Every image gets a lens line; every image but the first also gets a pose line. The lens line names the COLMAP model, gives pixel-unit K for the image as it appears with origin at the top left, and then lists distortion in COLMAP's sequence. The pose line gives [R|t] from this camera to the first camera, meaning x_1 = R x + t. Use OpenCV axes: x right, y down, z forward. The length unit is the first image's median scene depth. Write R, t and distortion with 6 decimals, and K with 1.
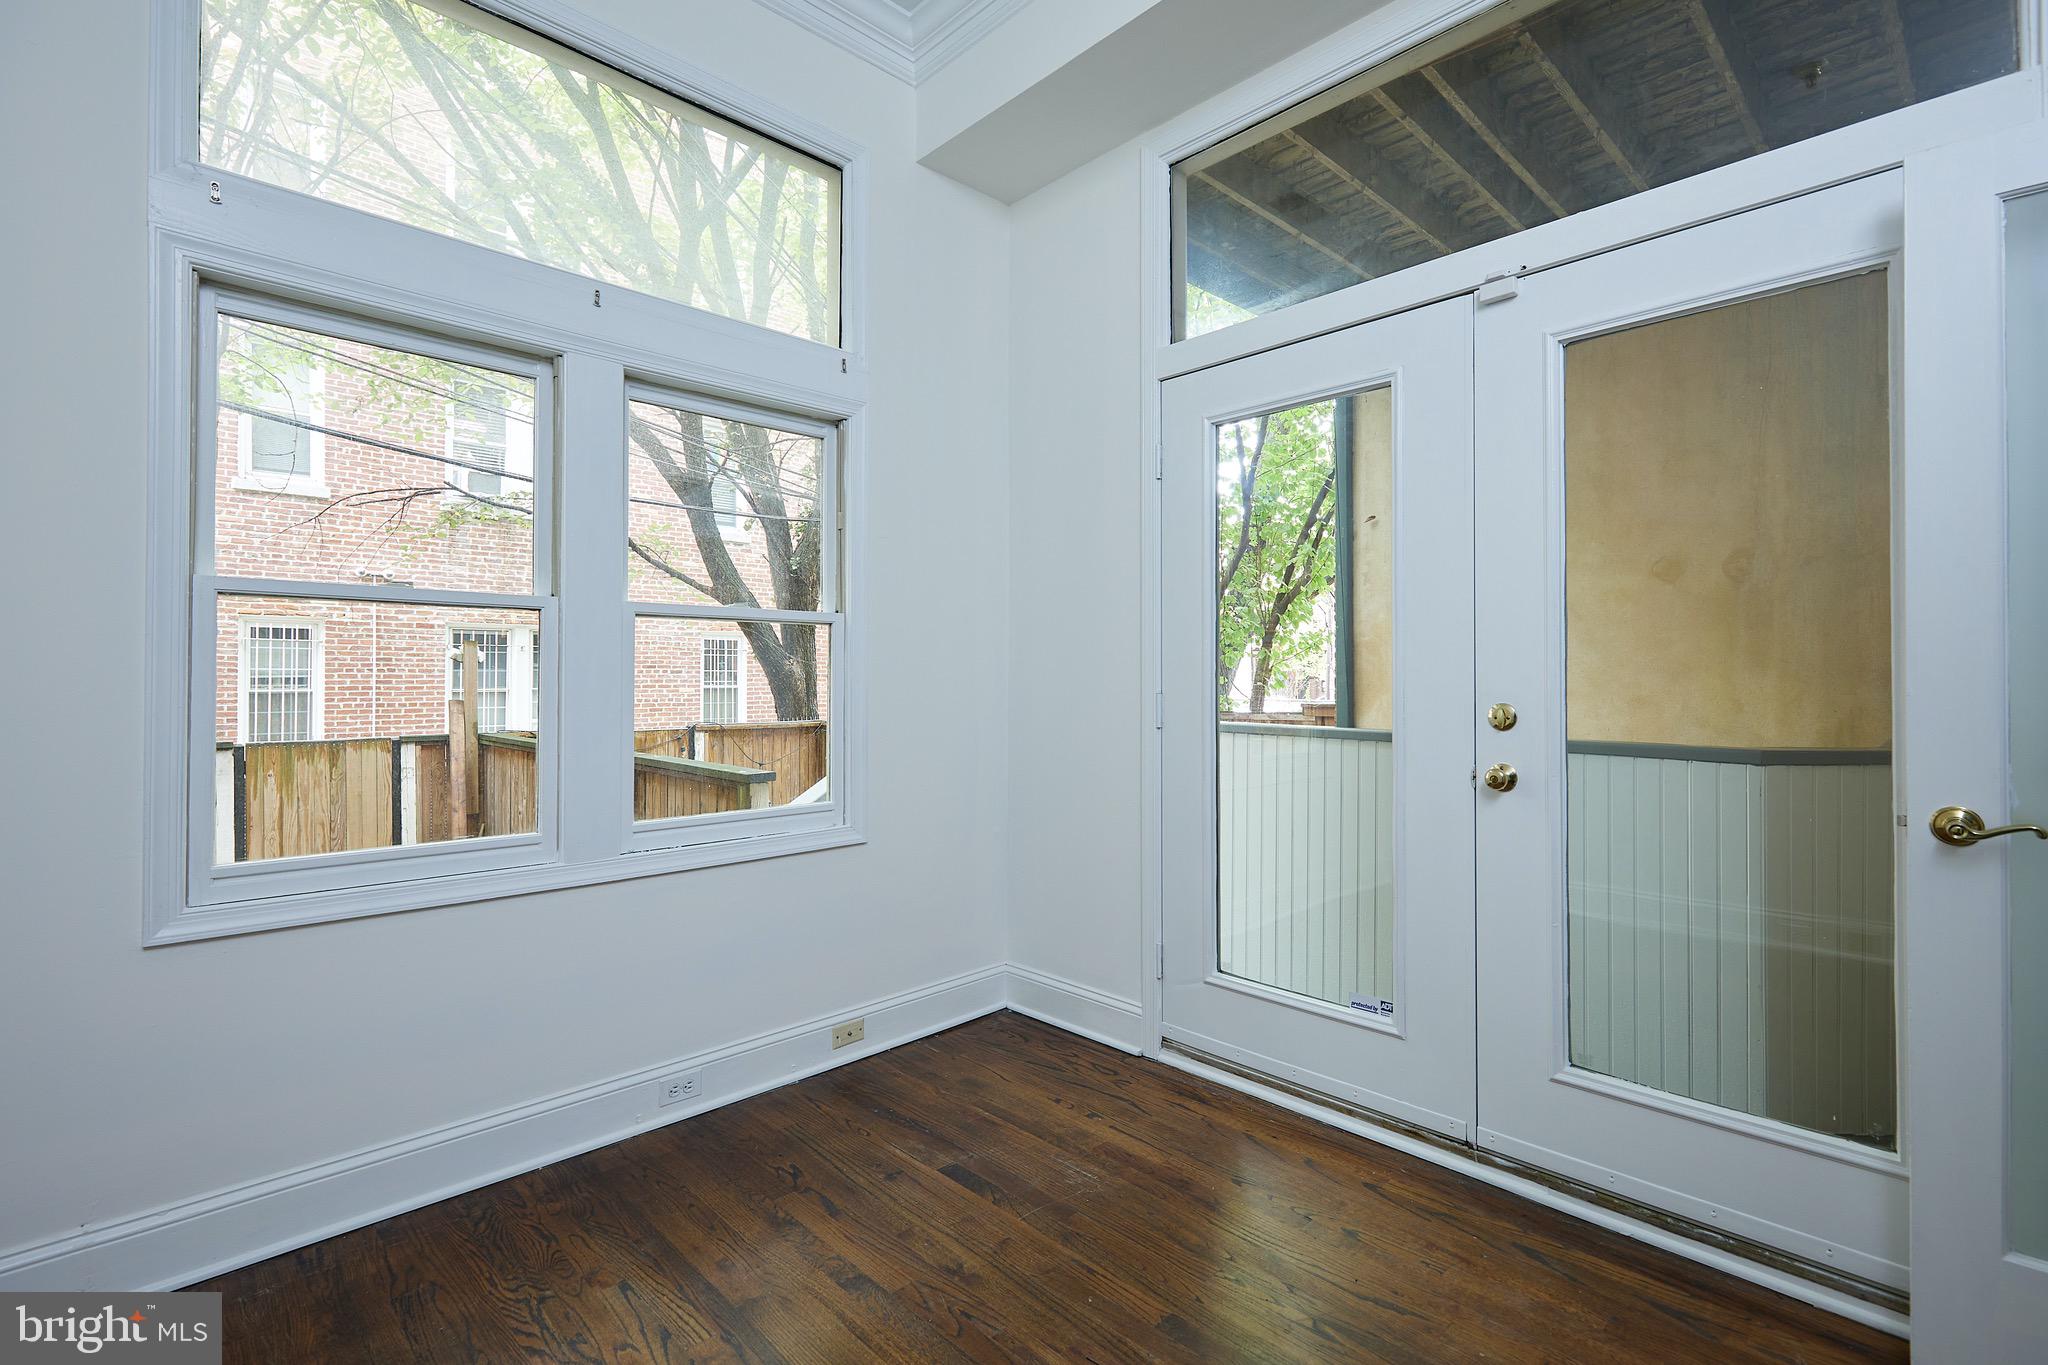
lens RADIAL K [[942.3, 0, 1017.6], [0, 942.3, 675.7], [0, 0, 1]] dist [0.000461, -0.000848]
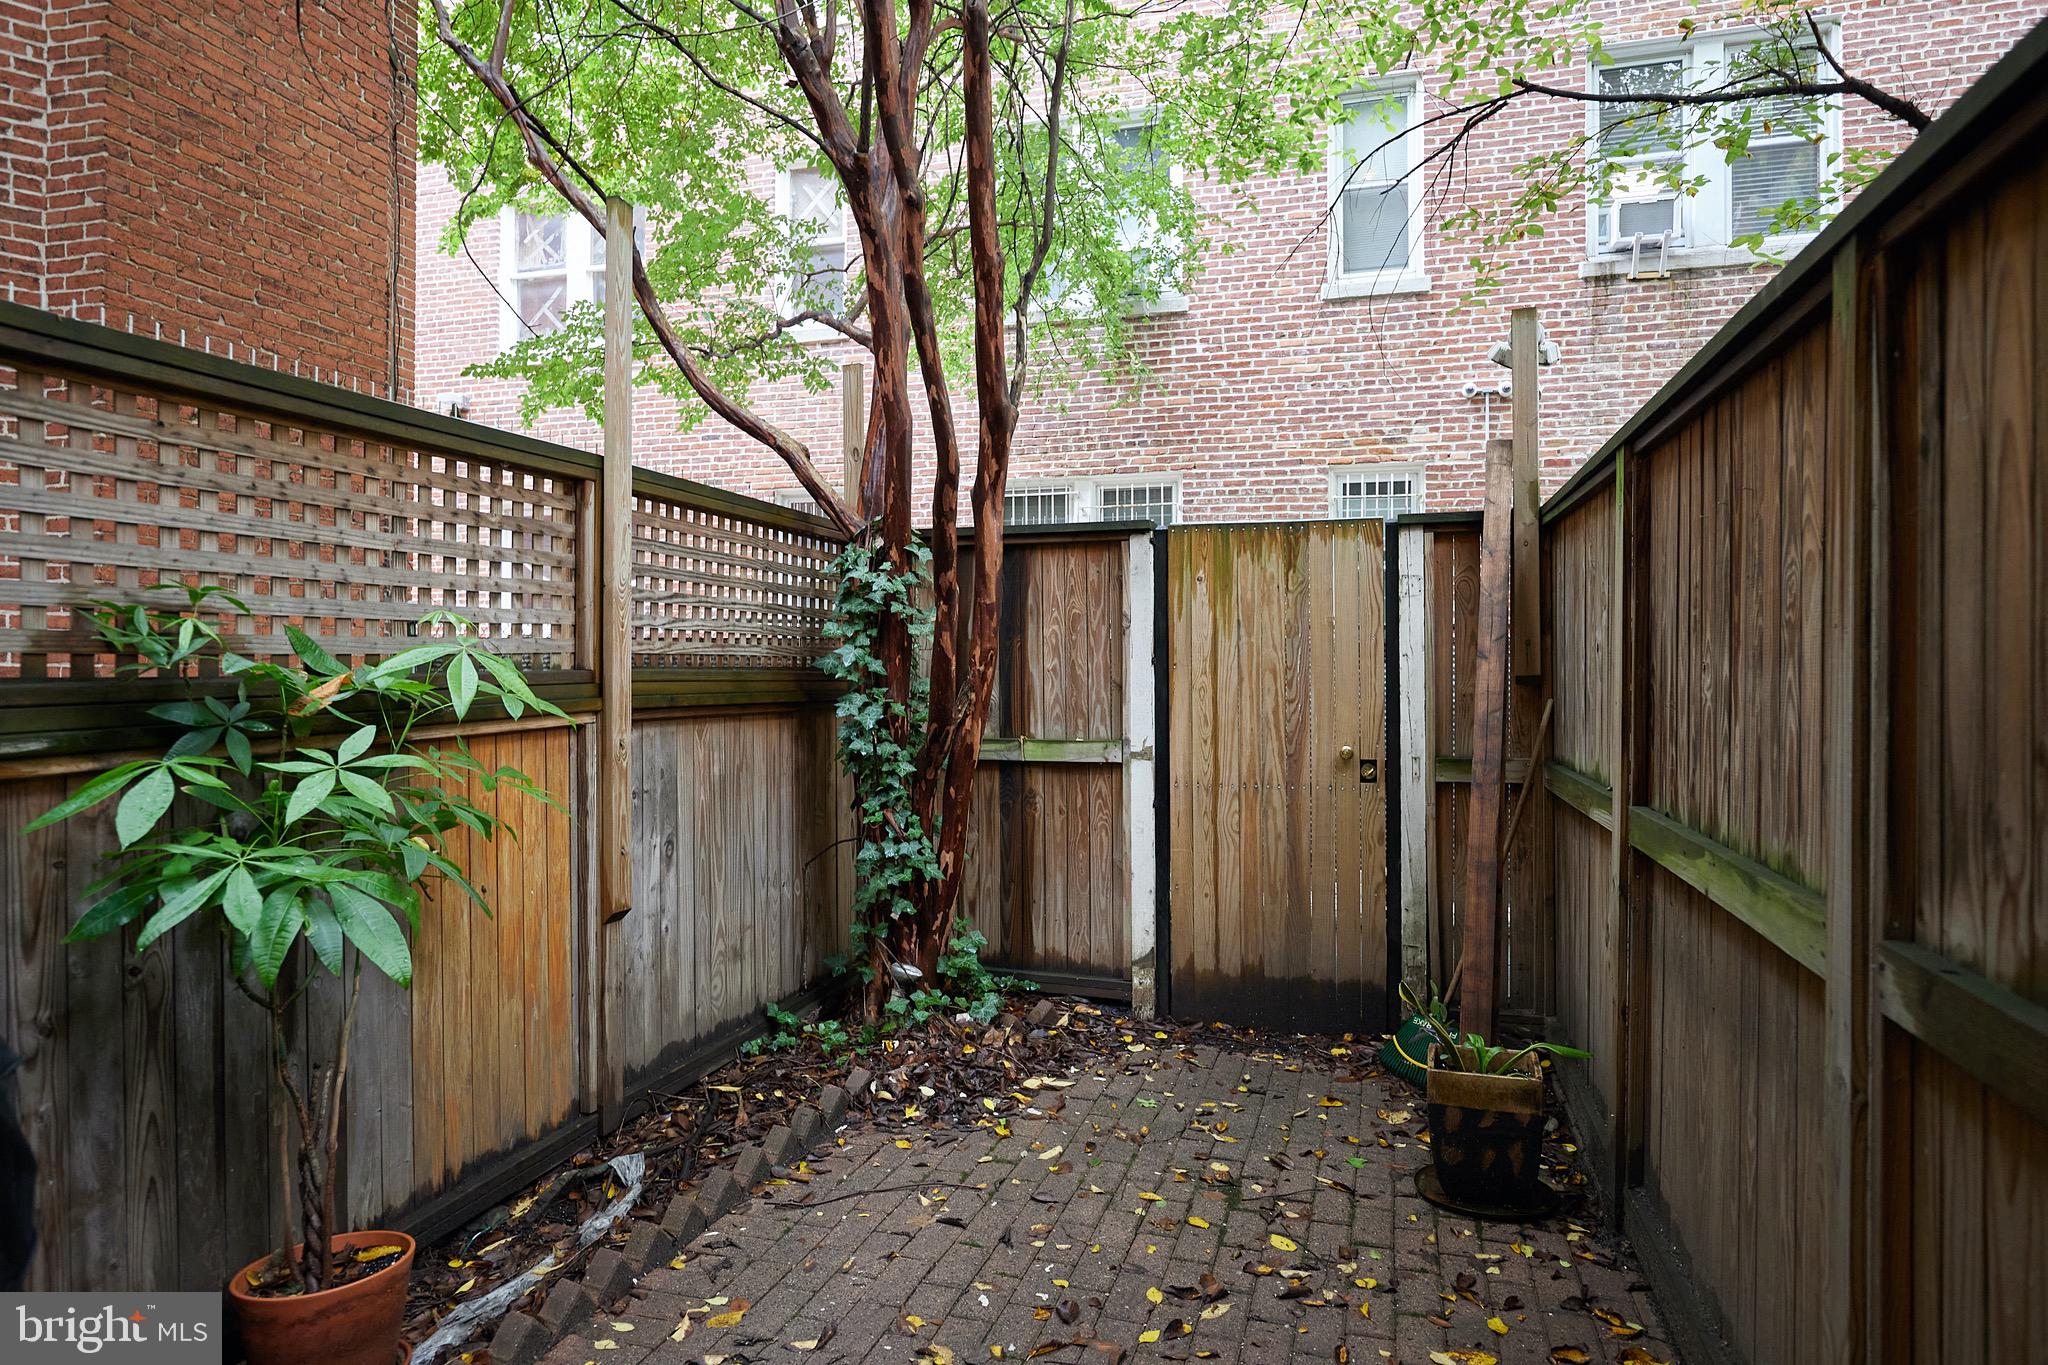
lens RADIAL K [[1199.4, 0, 1032.7], [0, 1199.4, 671.7], [0, 0, 1]] dist [-0.008927, -0.001698]
pose [[0.511092, 0.010908, -0.859457, -0.213241], [0.002806, 0.999893, 0.014358, 0.155740], [0.859521, -0.009750, 0.511007, 0.544828]]
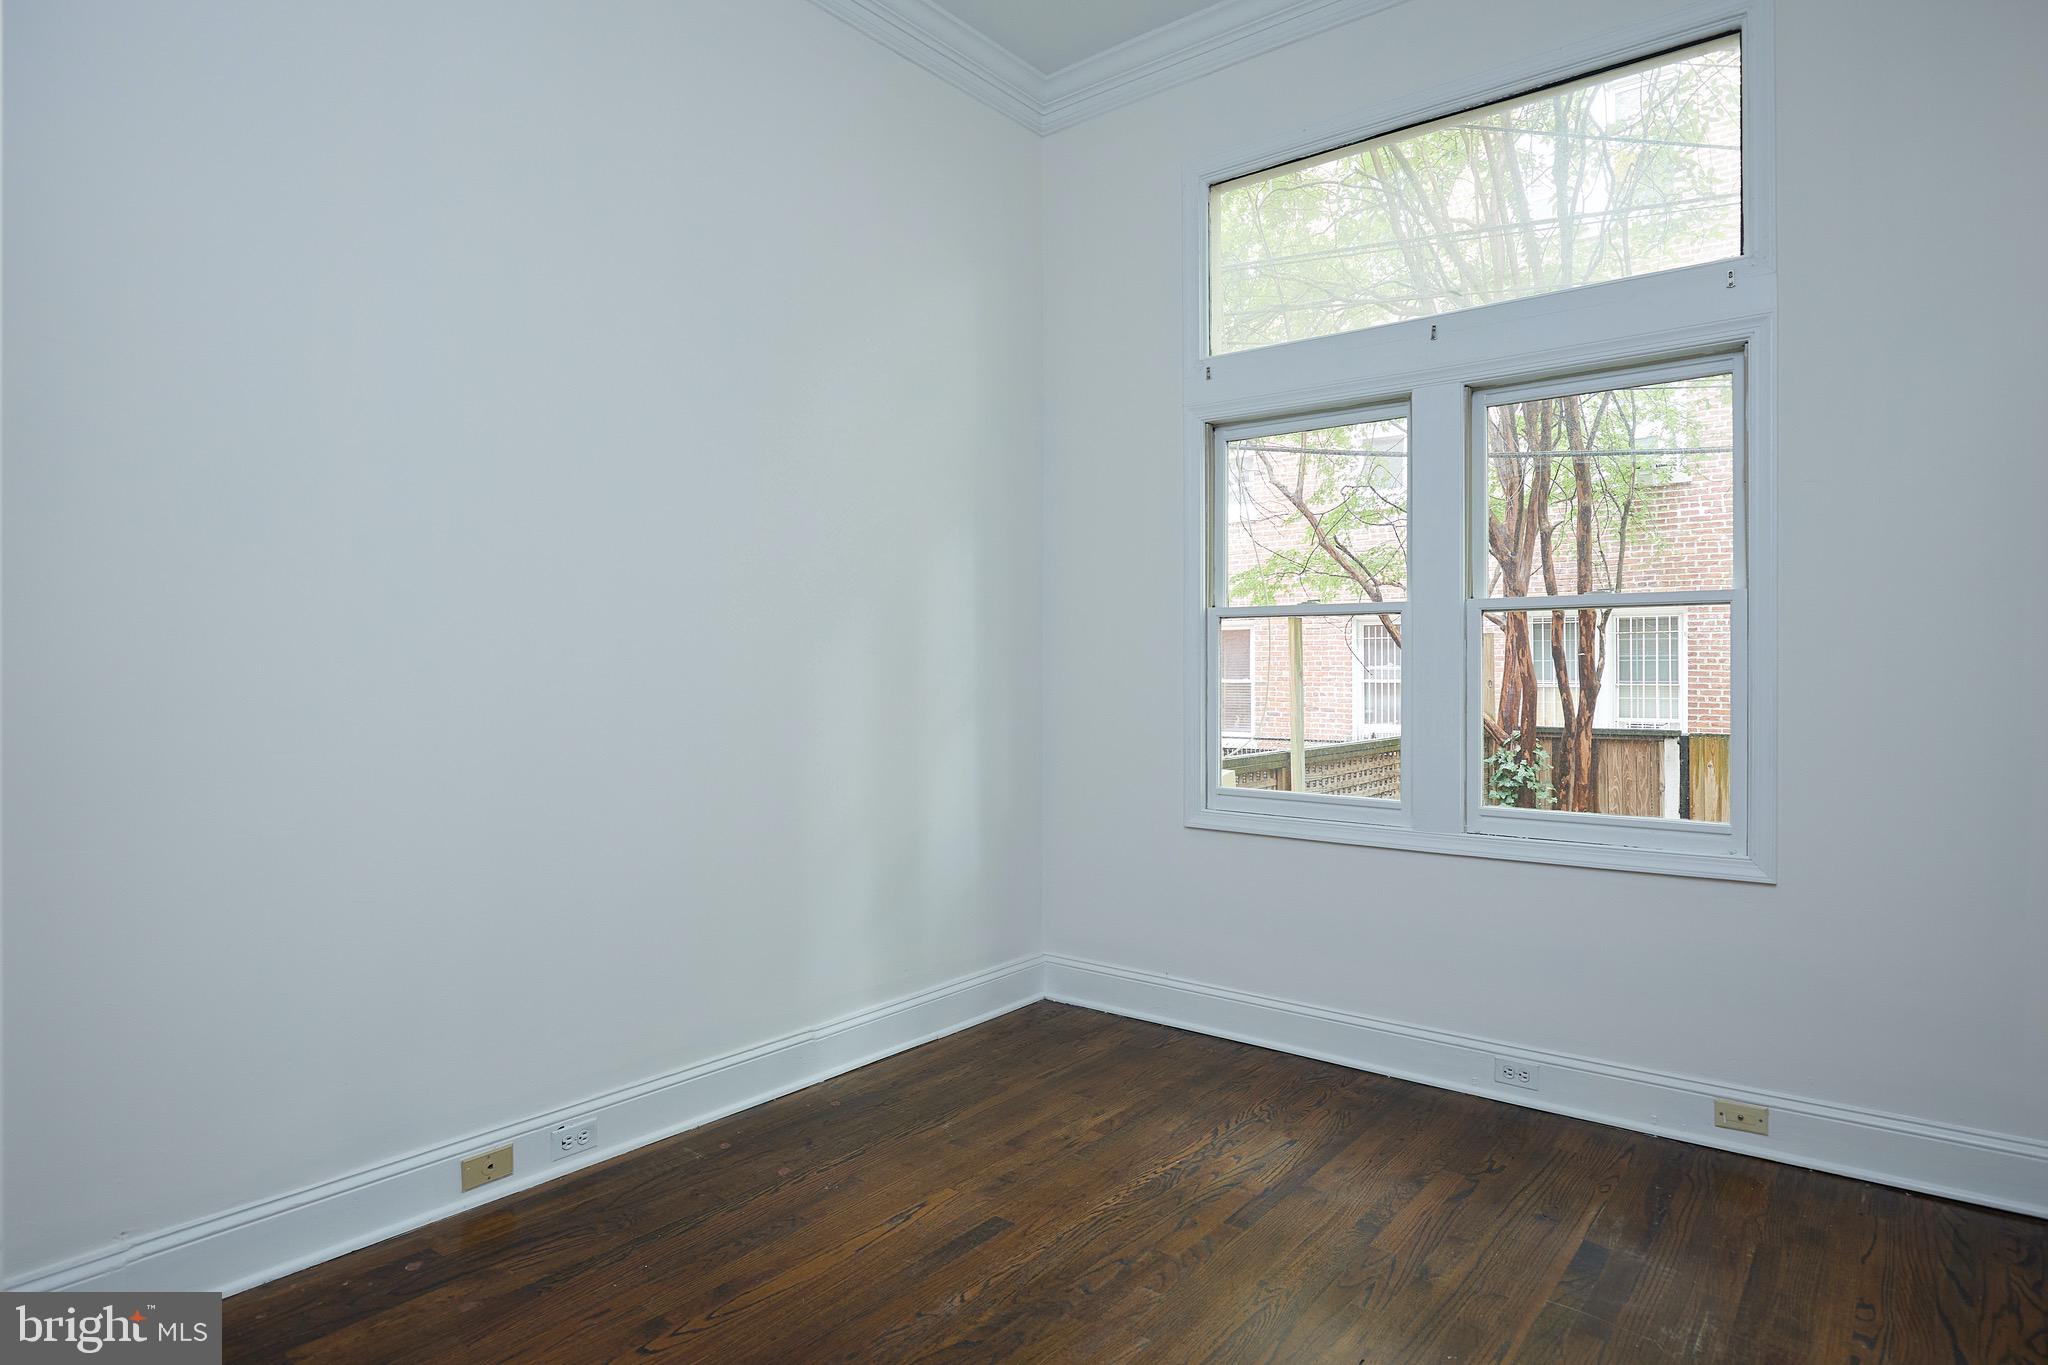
lens RADIAL K [[1093.3, 0, 1031.5], [0, 1093.3, 681.2], [0, 0, 1]] dist [-0.017490, 0.001200]
pose [[0.127771, 0.006819, -0.991780, 0.281845], [0.006257, 0.999951, 0.007682, 0.000706], [0.991784, -0.007187, 0.127722, 0.127234]]
